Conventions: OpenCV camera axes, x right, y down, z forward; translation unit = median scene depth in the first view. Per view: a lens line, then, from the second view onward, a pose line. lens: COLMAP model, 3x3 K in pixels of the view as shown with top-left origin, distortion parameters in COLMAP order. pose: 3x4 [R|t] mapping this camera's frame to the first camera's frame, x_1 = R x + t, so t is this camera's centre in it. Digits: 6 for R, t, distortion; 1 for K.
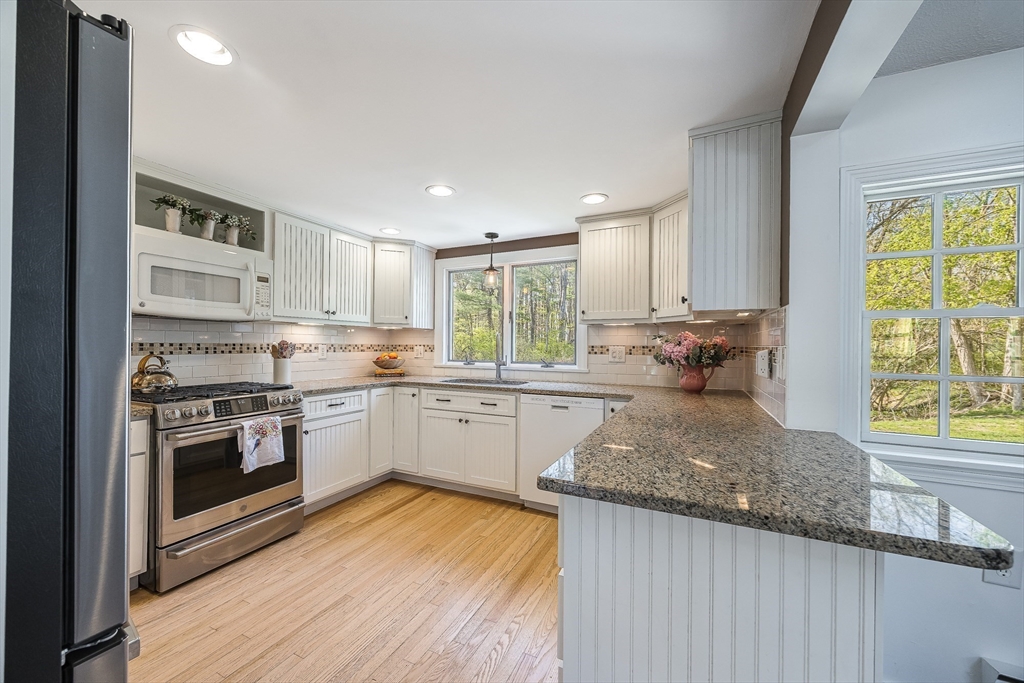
lens RADIAL K [[392.3, 0, 515.6], [0, 392.3, 339.9], [0, 0, 1]] dist [-0.002587, 0.000110]
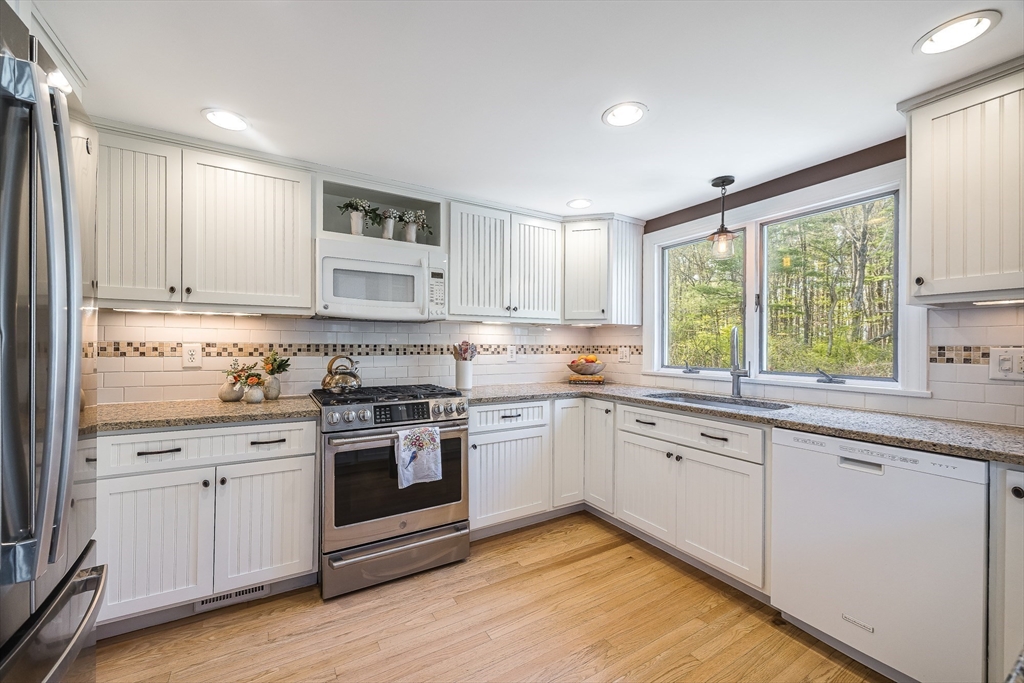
lens RADIAL K [[392.3, 0, 513.2], [0, 392.3, 345.3], [0, 0, 1]] dist [-0.002587, 0.000110]
pose [[0.824249, -0.003259, -0.566218, 0.026480], [0.009319, 0.999926, 0.007810, 0.005034], [0.566151, -0.011714, 0.824218, 0.302798]]
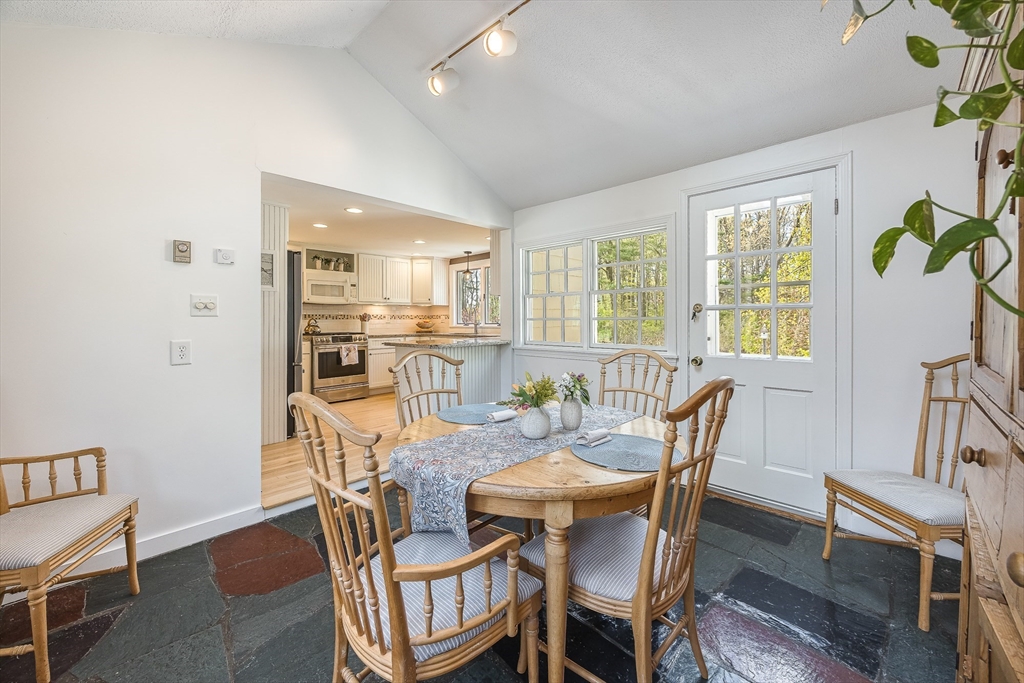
lens RADIAL K [[392.3, 0, 512.7], [0, 392.3, 316.4], [0, 0, 1]] dist [-0.002587, 0.000110]
pose [[0.945081, -0.019647, -0.326245, 0.846270], [0.020114, 0.999796, -0.001942, 0.039868], [0.326217, -0.004727, 0.945283, -0.734520]]
